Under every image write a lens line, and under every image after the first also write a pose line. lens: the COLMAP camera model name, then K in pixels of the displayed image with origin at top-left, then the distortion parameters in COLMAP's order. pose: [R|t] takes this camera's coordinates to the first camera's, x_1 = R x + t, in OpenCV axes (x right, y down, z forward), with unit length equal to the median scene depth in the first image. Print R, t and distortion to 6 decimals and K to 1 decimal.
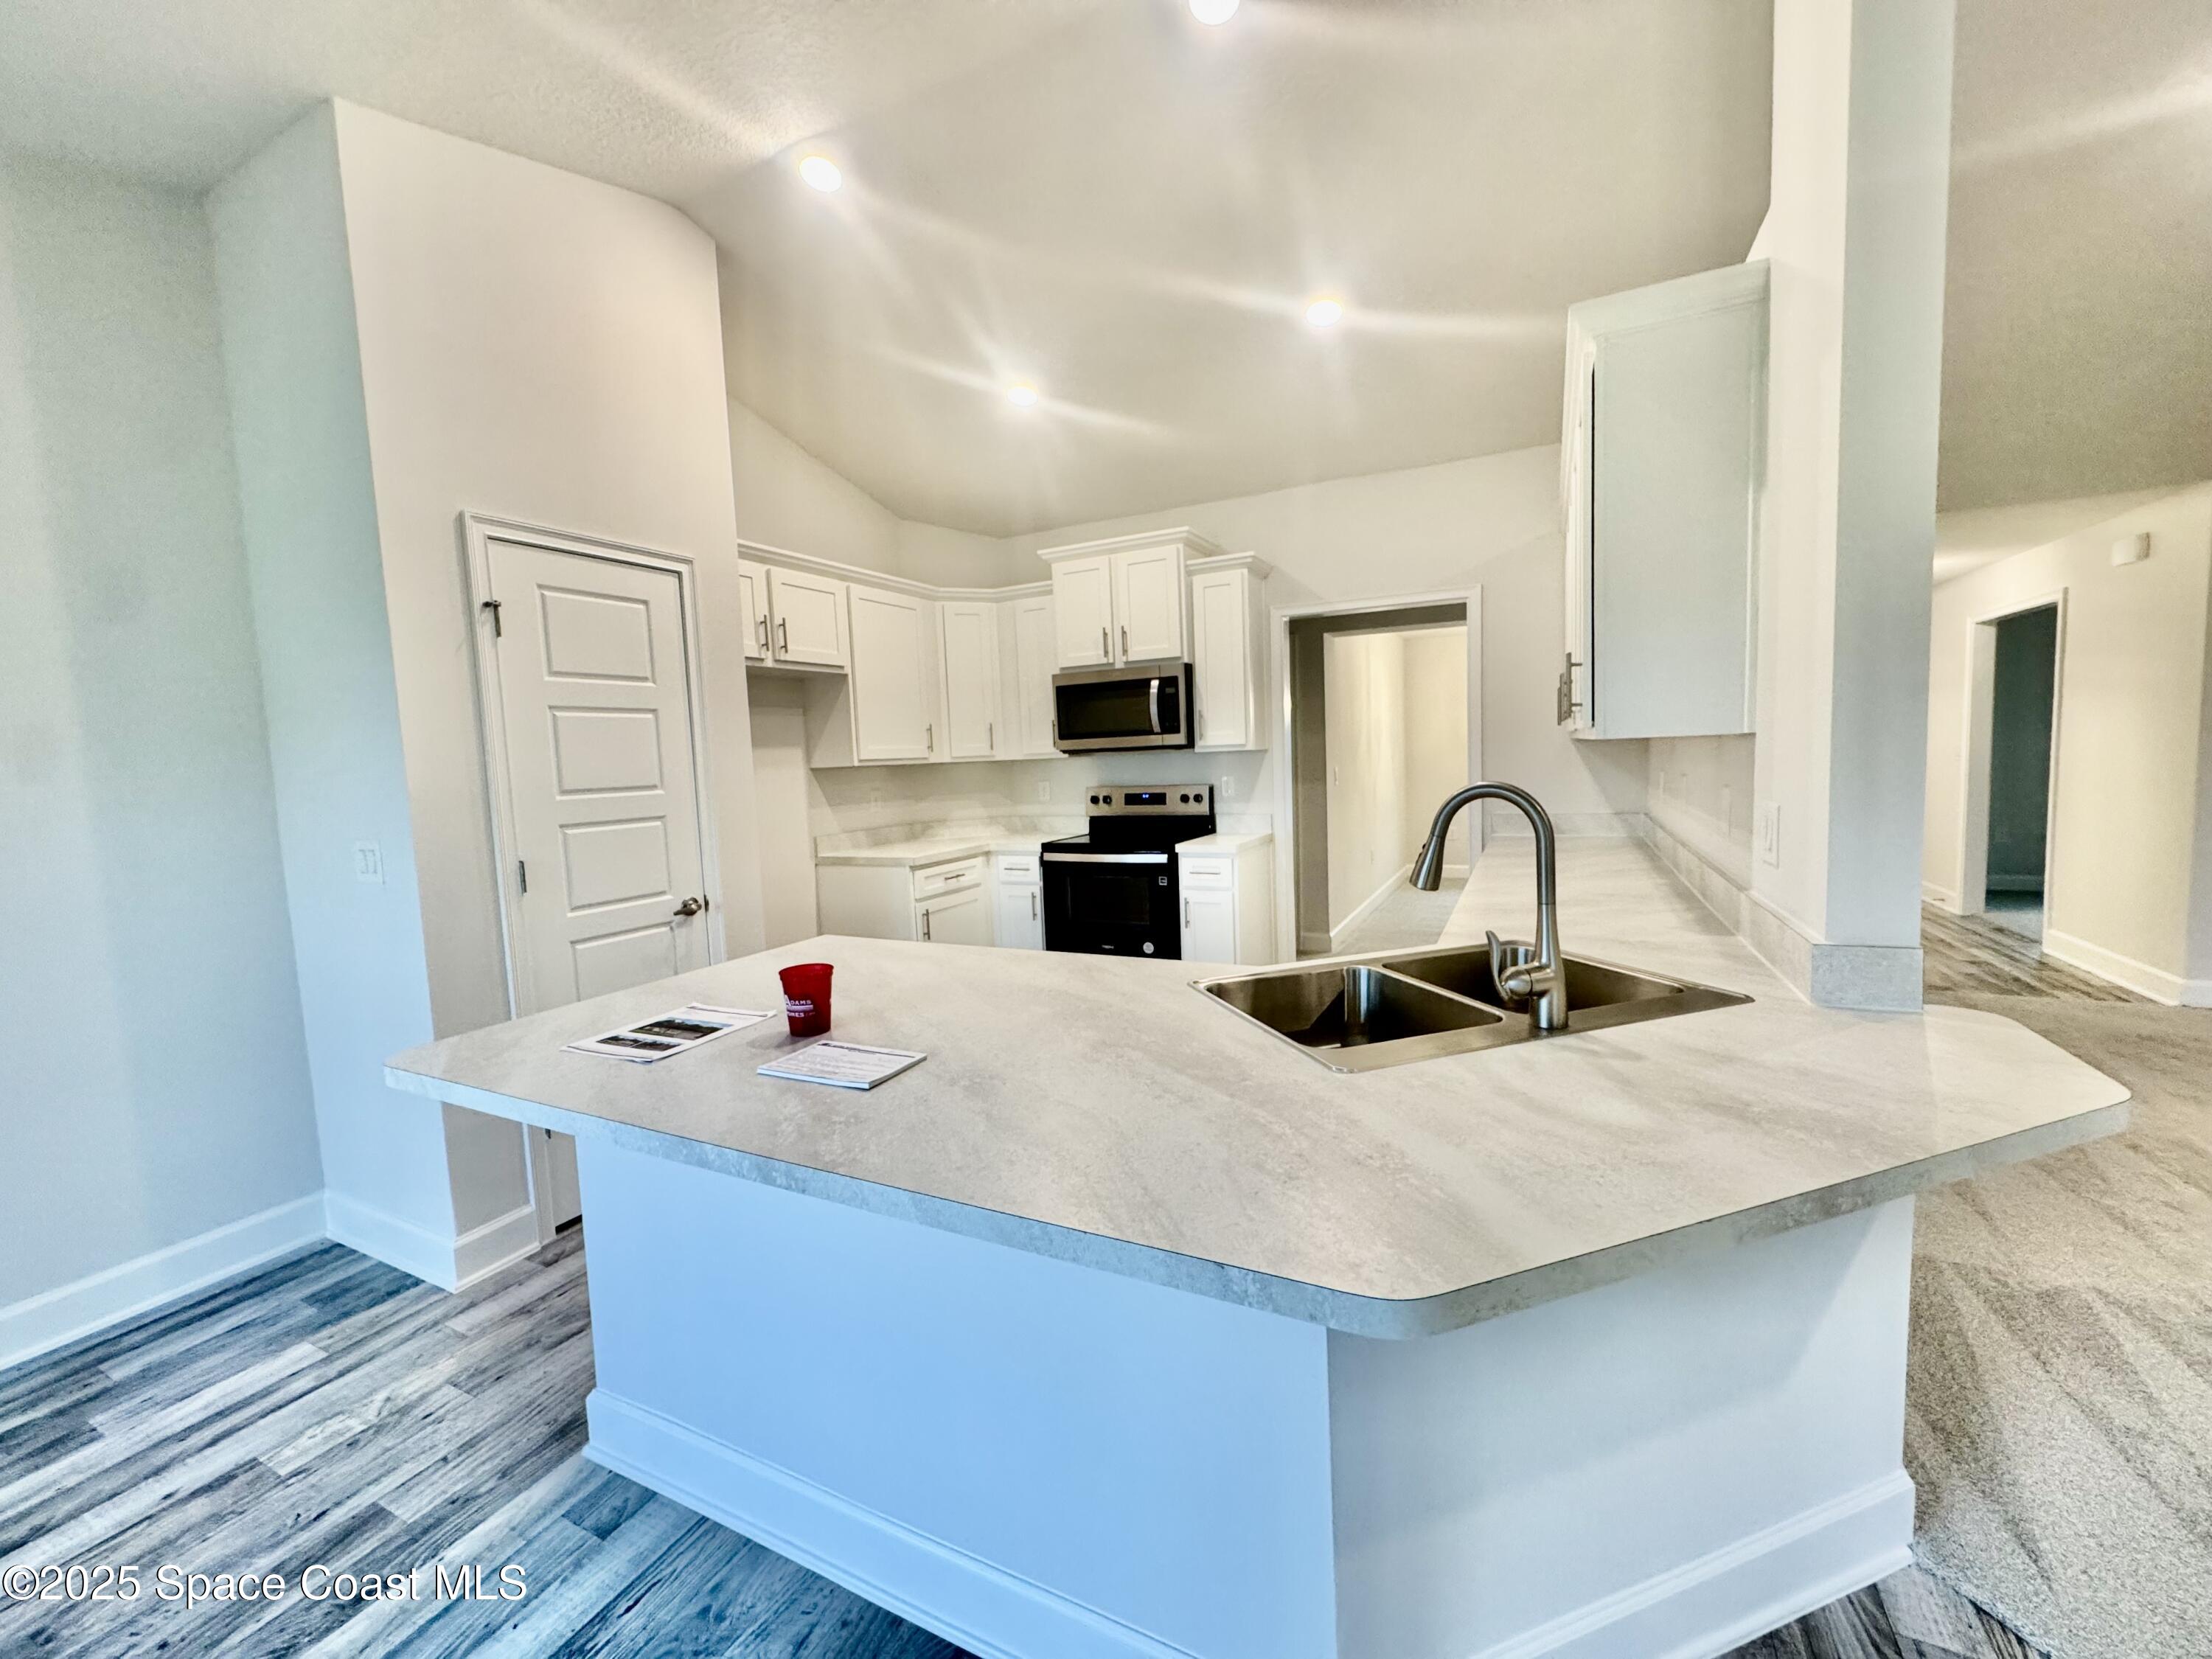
lens RADIAL K [[889.5, 0, 1096.9], [0, 889.5, 832.0], [0, 0, 1]] dist [-0.004234, 0.000949]
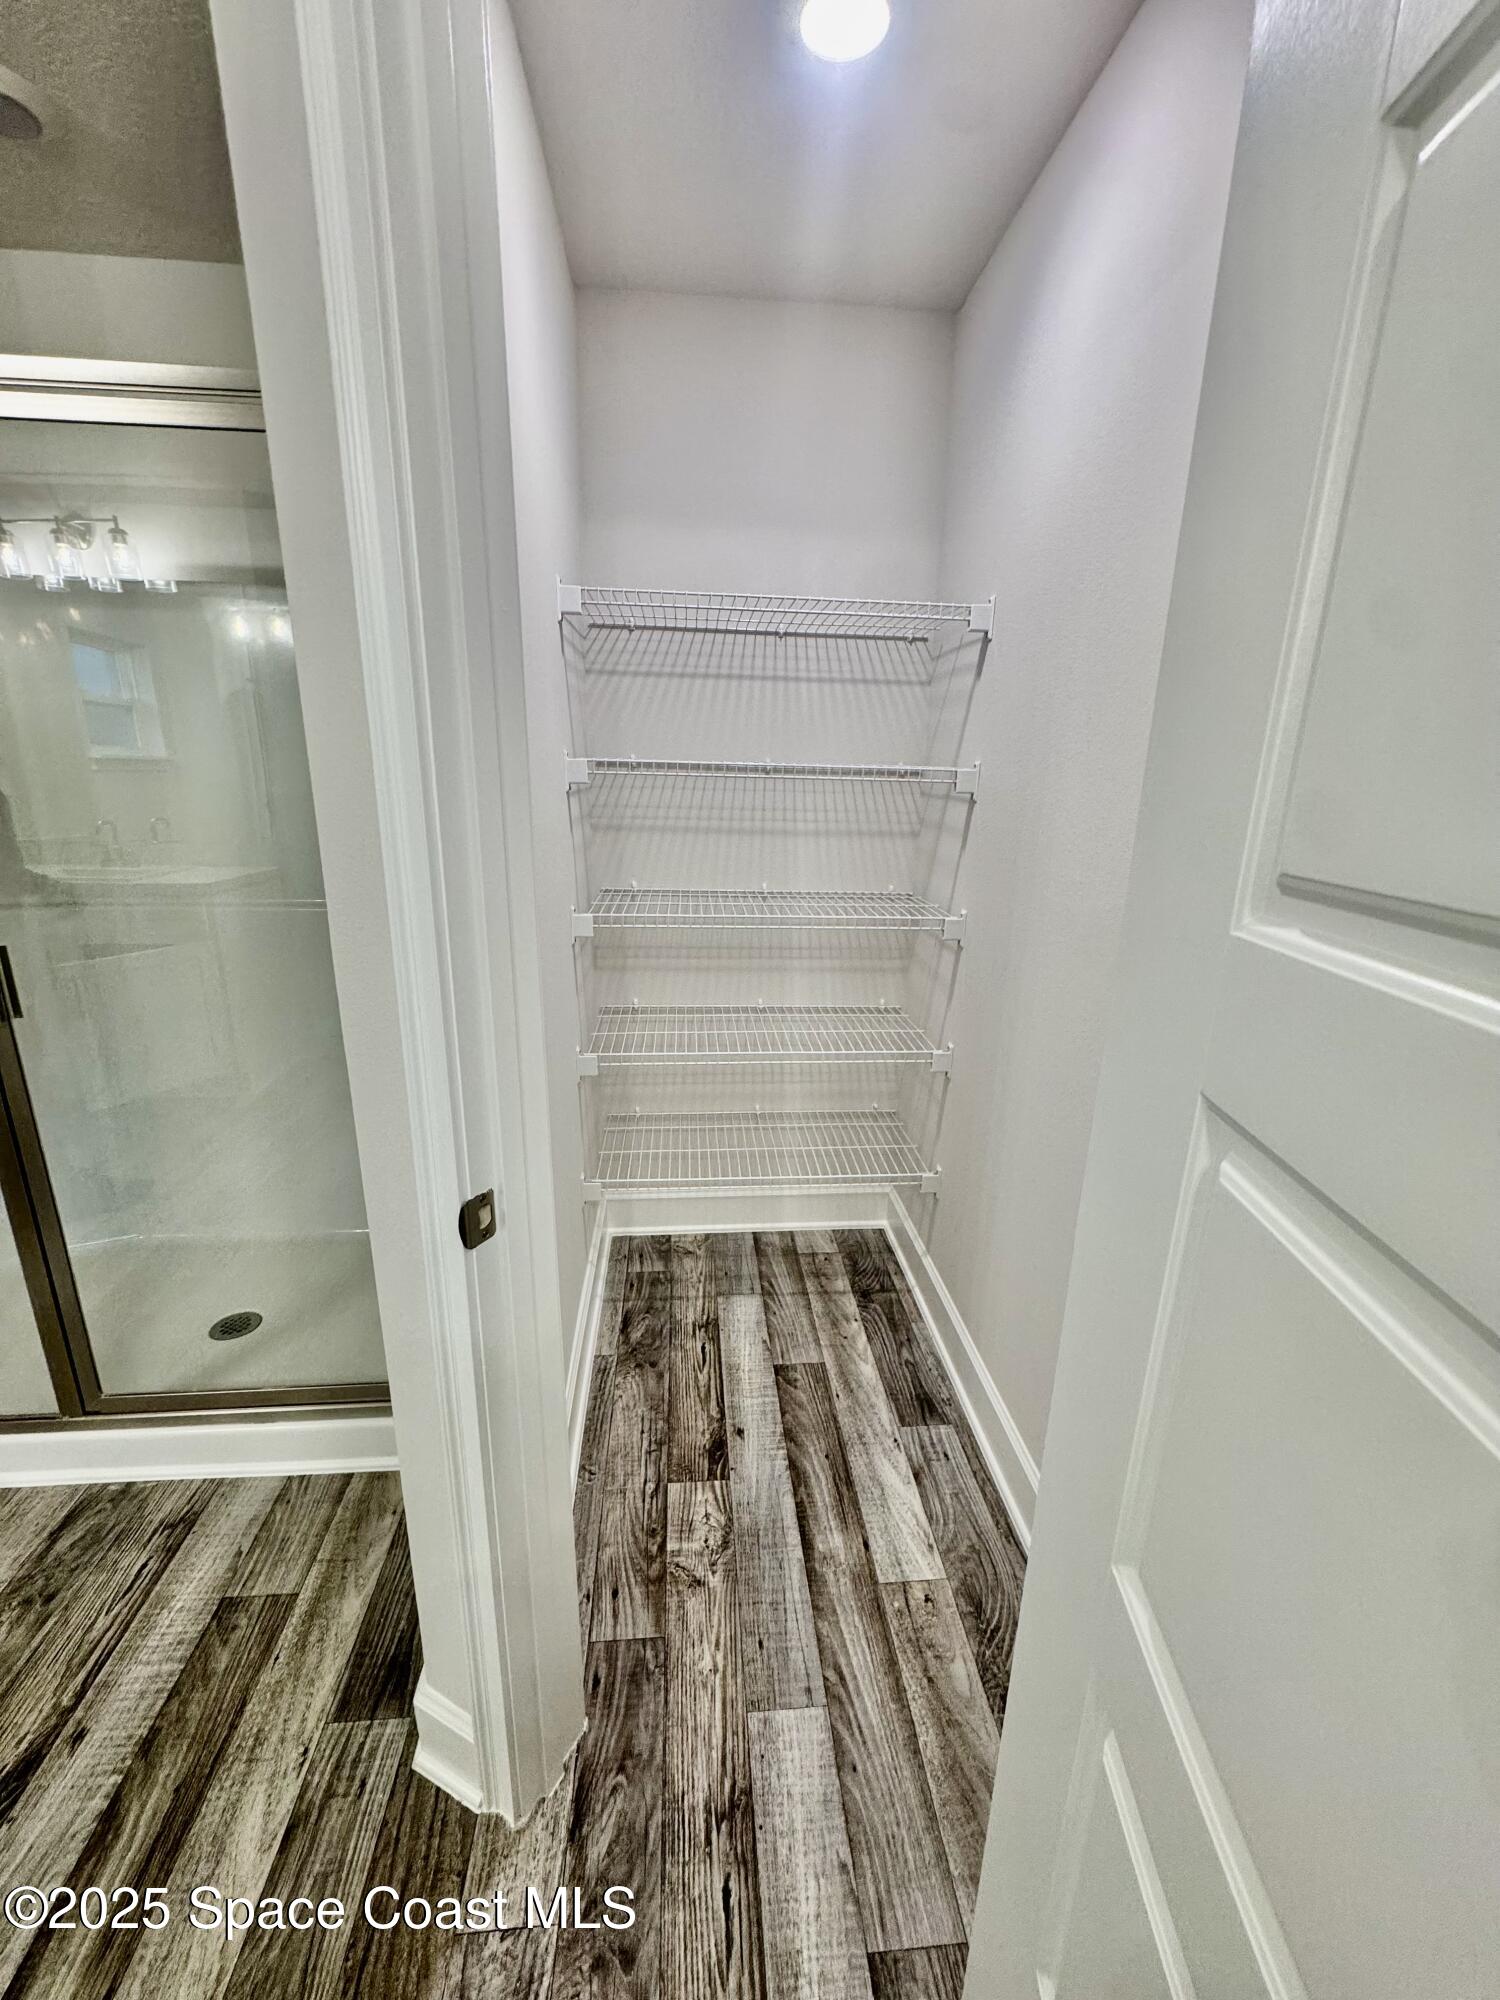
lens RADIAL K [[804.3, 0, 752.8], [0, 804.3, 999.6], [0, 0, 1]] dist [-0.004234, 0.000949]
pose [[-0.846813, 0.156741, -0.508271, -0.597619], [-0.047200, 0.929680, 0.365332, -0.099948], [0.529792, 0.333358, -0.779867, 1.490407]]
